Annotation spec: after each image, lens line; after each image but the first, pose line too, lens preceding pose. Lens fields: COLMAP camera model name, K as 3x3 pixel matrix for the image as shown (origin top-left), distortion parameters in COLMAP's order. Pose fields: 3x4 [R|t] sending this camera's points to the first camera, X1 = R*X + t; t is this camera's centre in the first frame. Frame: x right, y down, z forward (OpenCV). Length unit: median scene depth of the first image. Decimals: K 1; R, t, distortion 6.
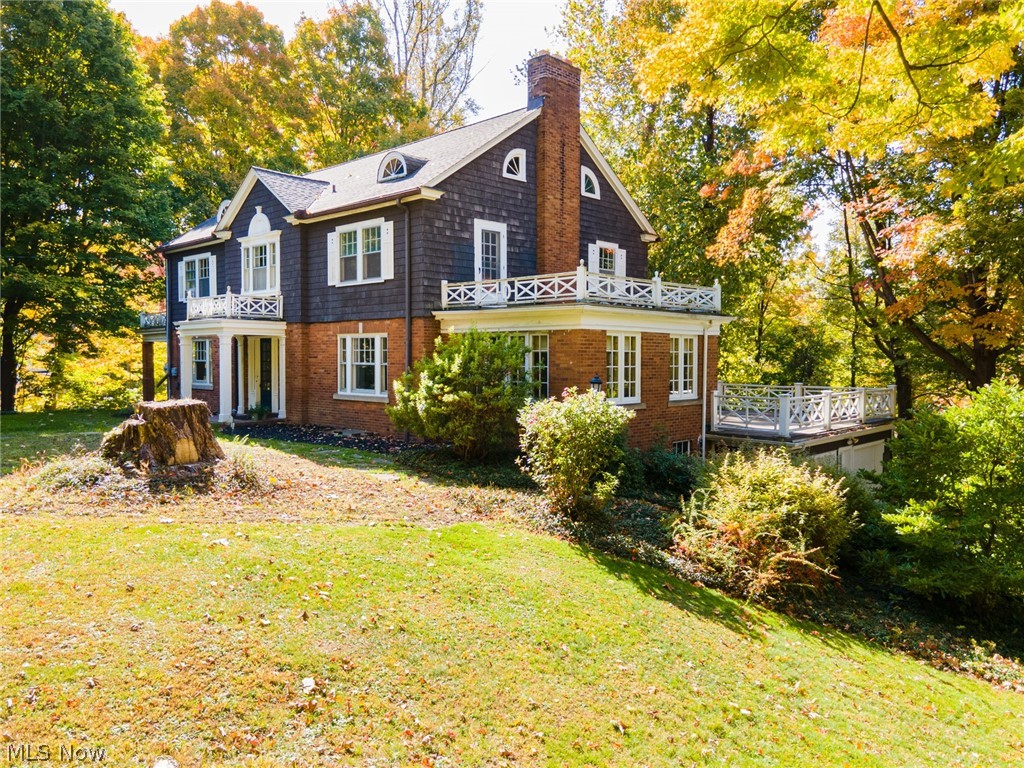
lens RADIAL K [[726.6, 0, 513.4], [0, 726.6, 384.3], [0, 0, 1]] dist [0.035968, 0.001086]
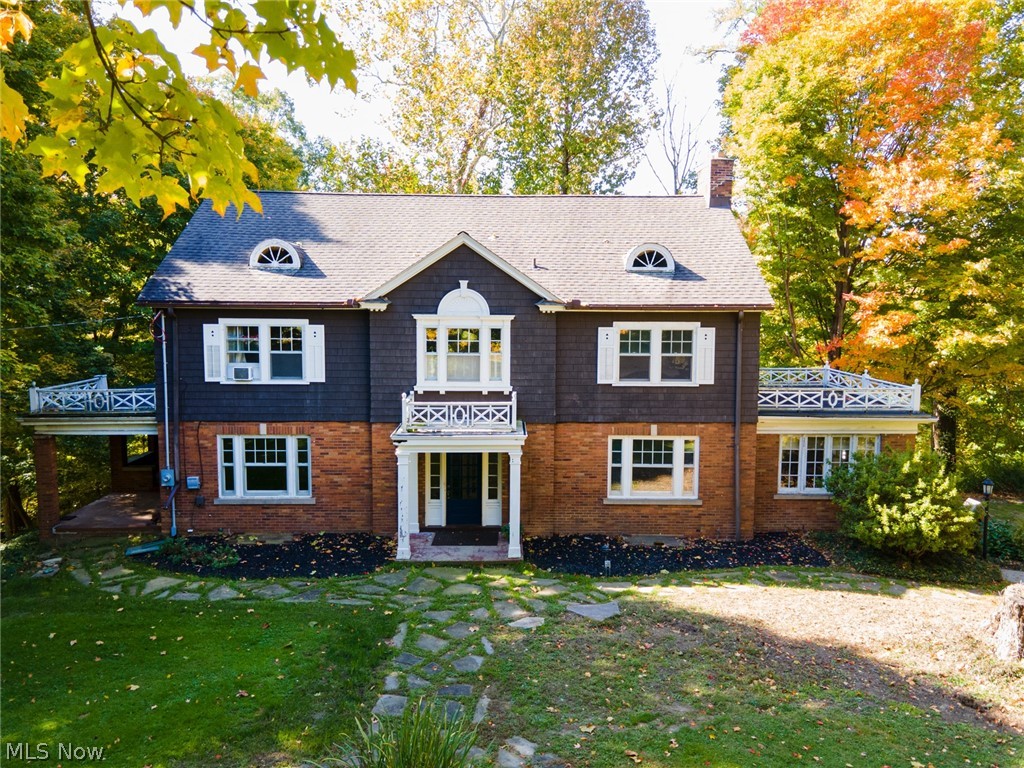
lens RADIAL K [[726.6, 0, 513.1], [0, 726.6, 382.5], [0, 0, 1]] dist [0.035968, 0.001086]
pose [[0.737360, -0.074761, 0.671350, -0.958628], [0.026600, 0.996299, 0.081732, -0.216794], [-0.674976, -0.042408, 0.736620, 0.400248]]
